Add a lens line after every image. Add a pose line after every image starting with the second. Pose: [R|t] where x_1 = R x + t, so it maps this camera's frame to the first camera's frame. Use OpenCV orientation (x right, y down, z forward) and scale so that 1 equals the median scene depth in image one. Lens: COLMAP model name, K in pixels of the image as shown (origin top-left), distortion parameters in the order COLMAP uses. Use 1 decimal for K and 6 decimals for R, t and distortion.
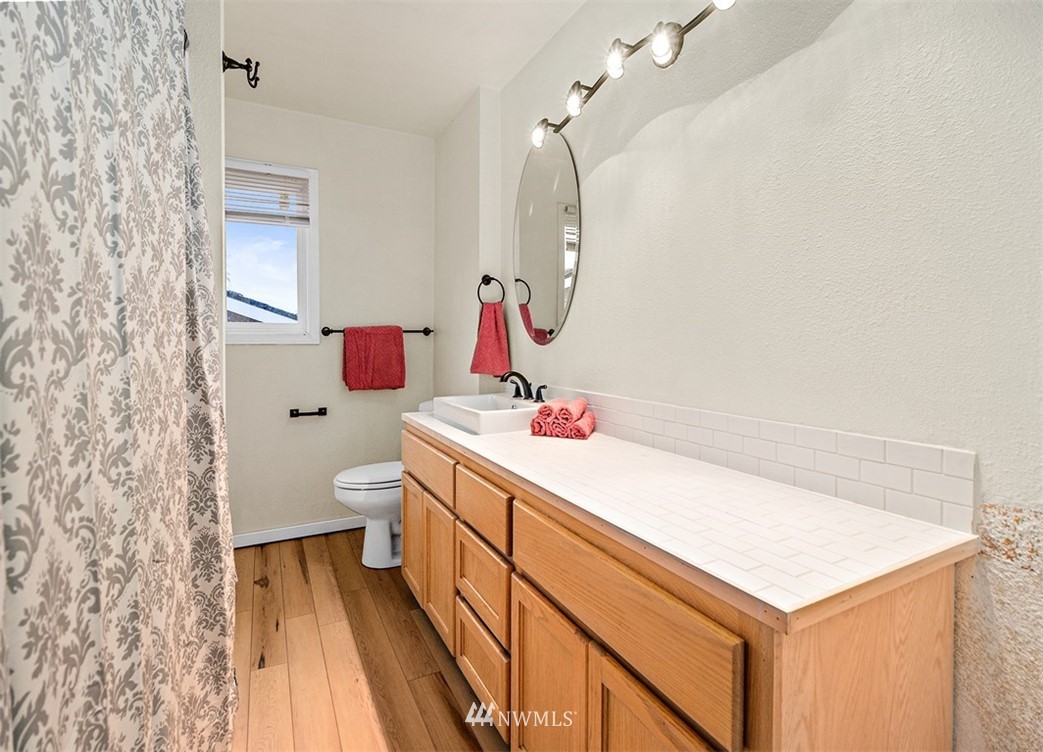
lens RADIAL K [[485.3, 0, 512.0], [0, 485.3, 356.9], [0, 0, 1]] dist [-0.000466, -0.000391]
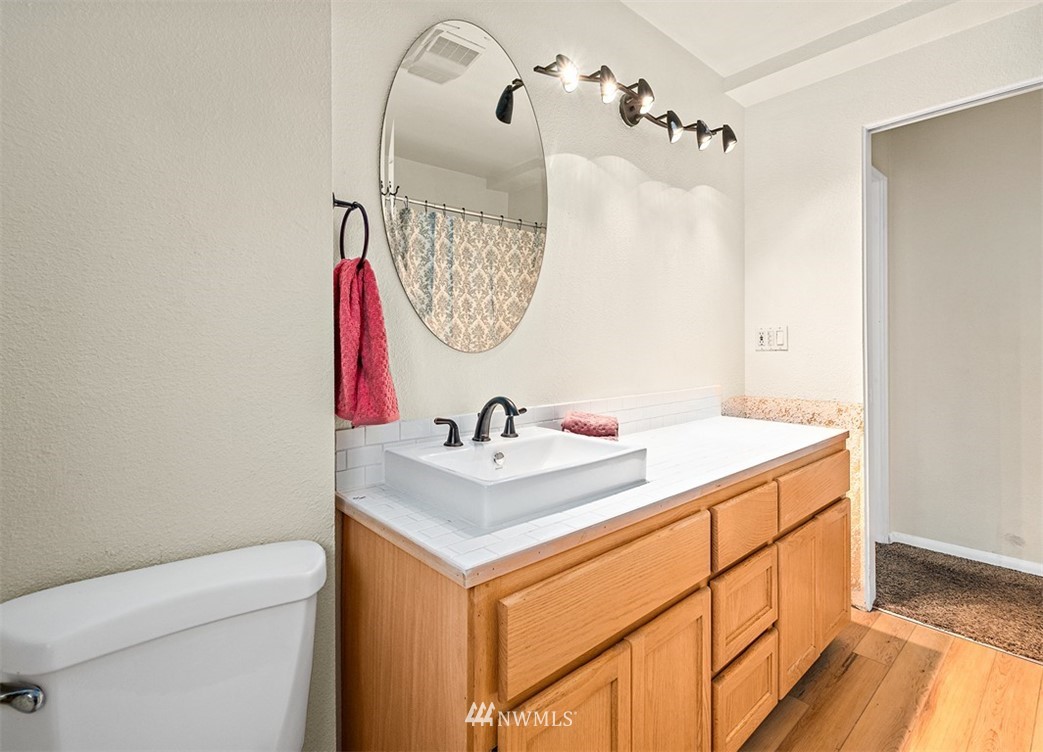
lens RADIAL K [[485.3, 0, 512.0], [0, 485.3, 356.9], [0, 0, 1]] dist [-0.000466, -0.000391]
pose [[-0.216348, -0.029465, 0.975872, -0.734081], [0.034528, 0.998688, 0.037808, -0.052960], [-0.975706, 0.041874, -0.215047, 1.377285]]
